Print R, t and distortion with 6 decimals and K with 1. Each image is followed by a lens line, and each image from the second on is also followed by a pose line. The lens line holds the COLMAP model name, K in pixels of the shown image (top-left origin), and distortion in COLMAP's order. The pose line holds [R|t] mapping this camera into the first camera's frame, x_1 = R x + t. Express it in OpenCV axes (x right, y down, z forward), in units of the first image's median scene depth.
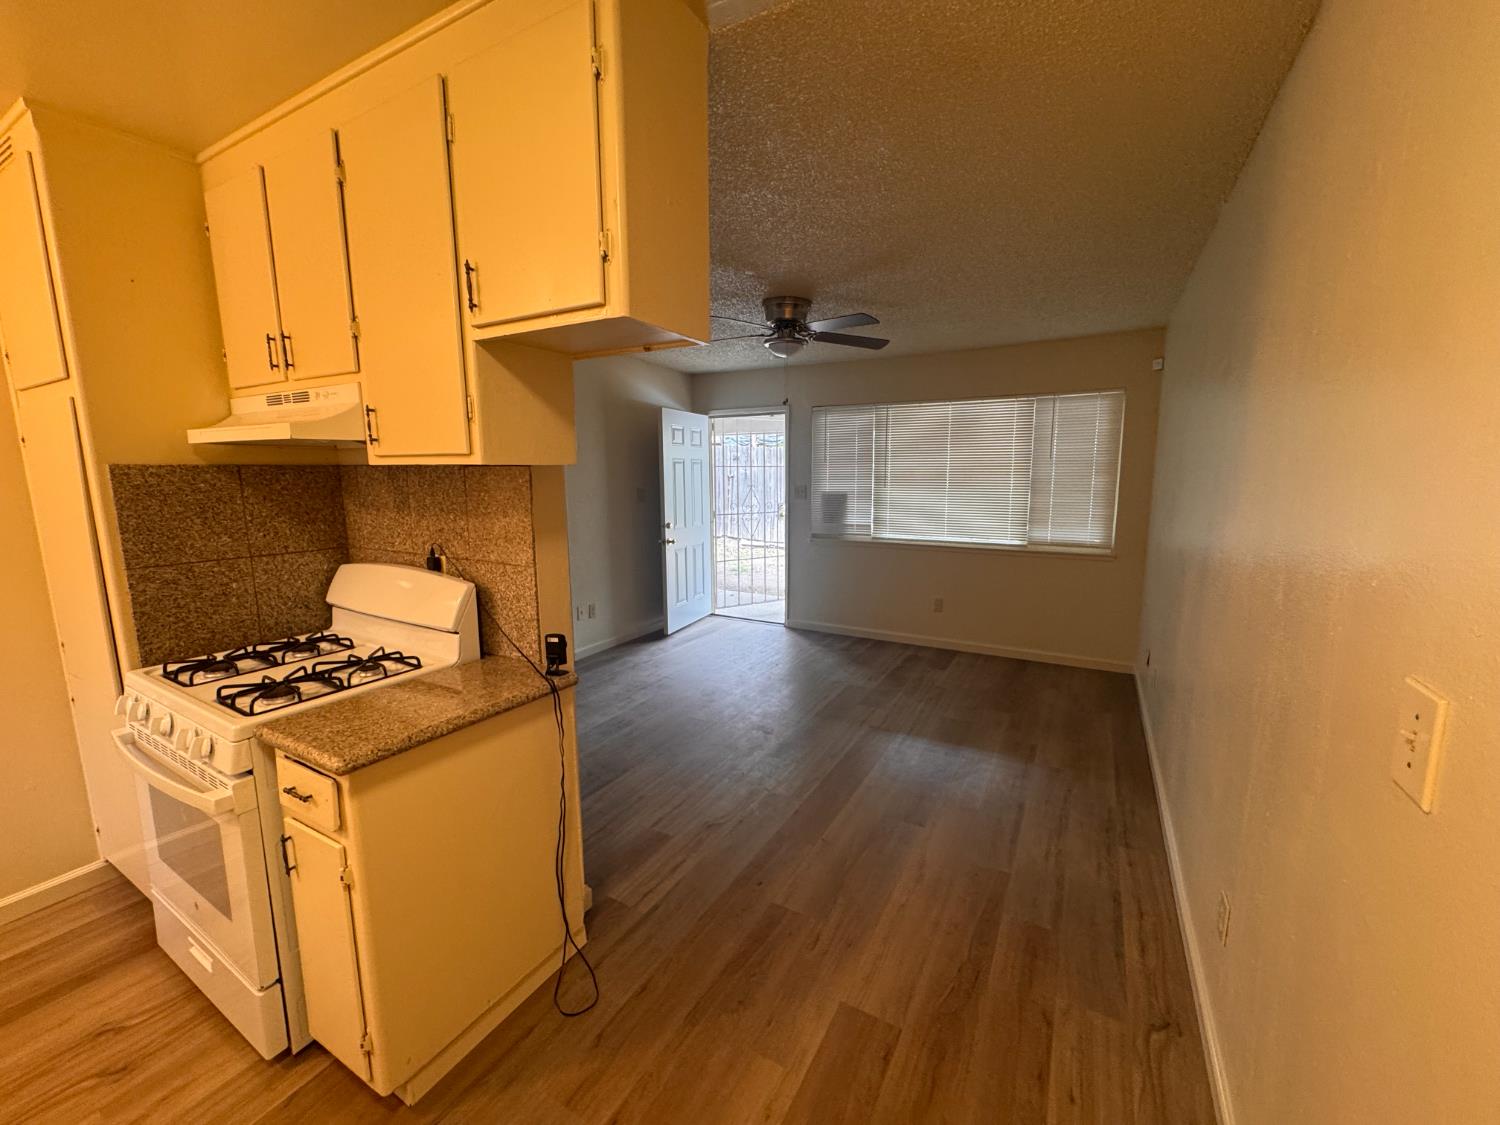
lens RADIAL K [[599.1, 0, 748.8], [0, 599.1, 559.9], [0, 0, 1]] dist [-0.001852, 0.000072]
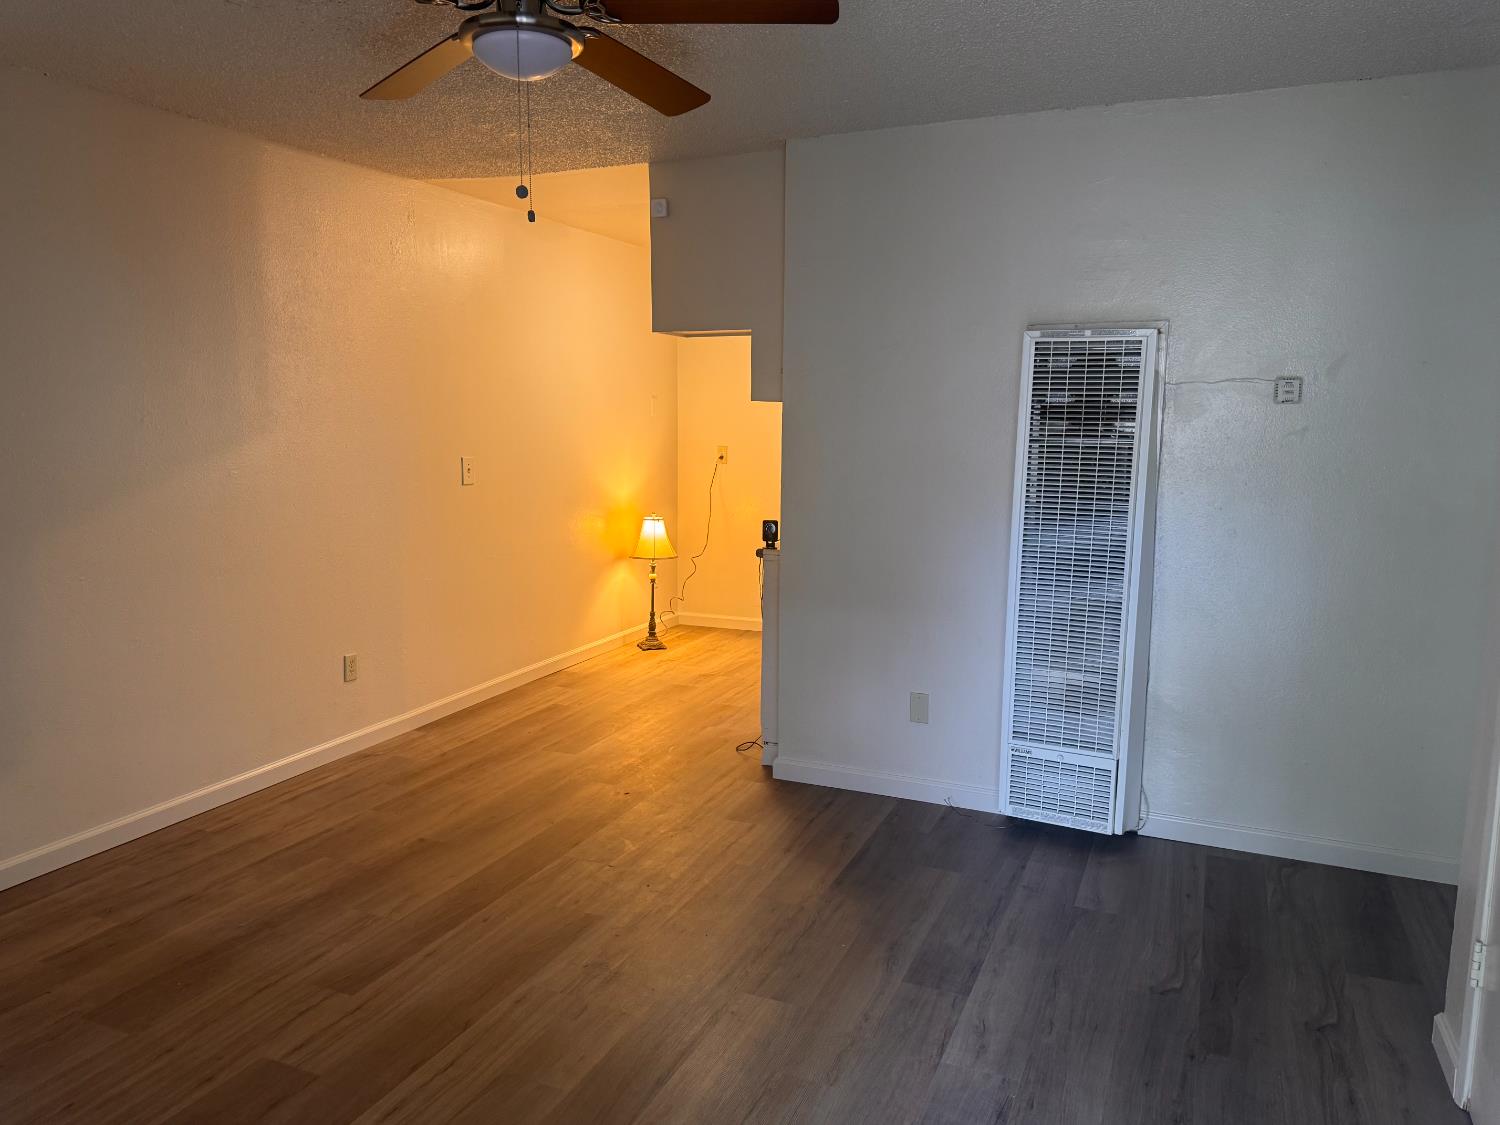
lens RADIAL K [[1069.1, 0, 758.5], [0, 1069.1, 564.1], [0, 0, 1]] dist [0.032217, -0.001543]
pose [[-0.992887, 0.017119, -0.117822, 0.000853], [-0.017158, 0.958705, 0.283885, -0.188642], [0.117816, 0.283888, -0.951592, 1.315933]]
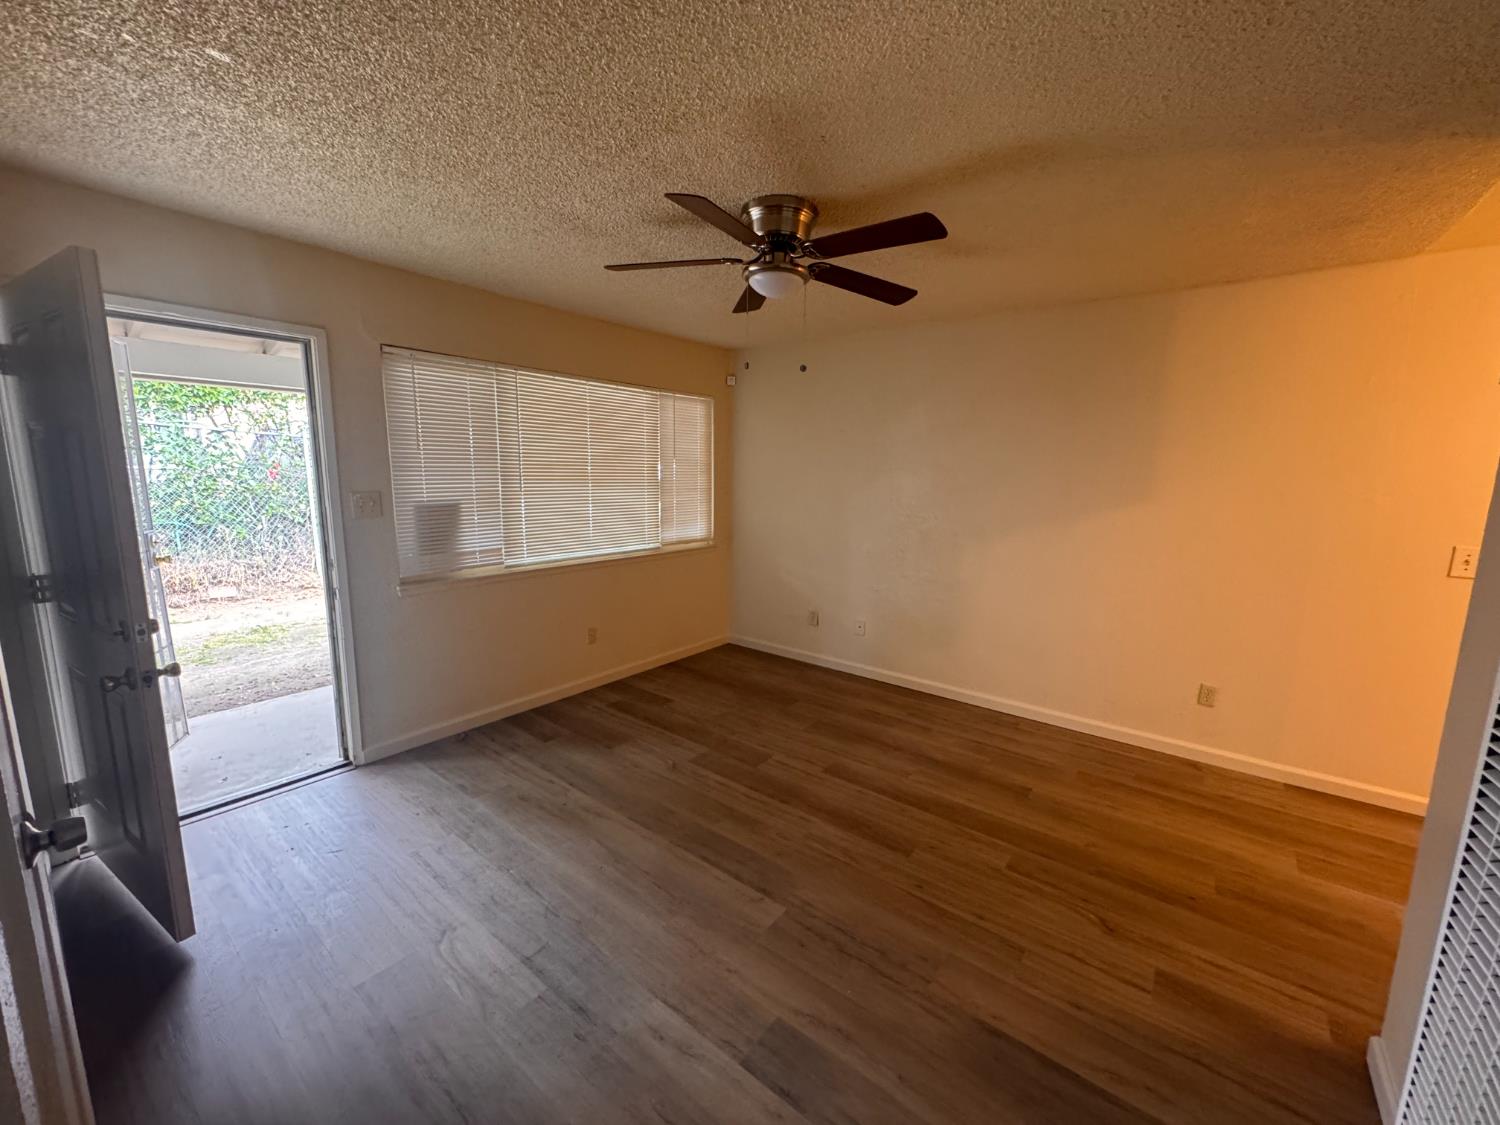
lens RADIAL K [[599.1, 0, 746.4], [0, 599.1, 563.2], [0, 0, 1]] dist [-0.001852, 0.000072]
pose [[0.141396, -0.148312, 0.978780, -0.473597], [0.124434, 0.983535, 0.131057, -0.110622], [-0.982101, 0.103263, 0.157523, 0.736293]]
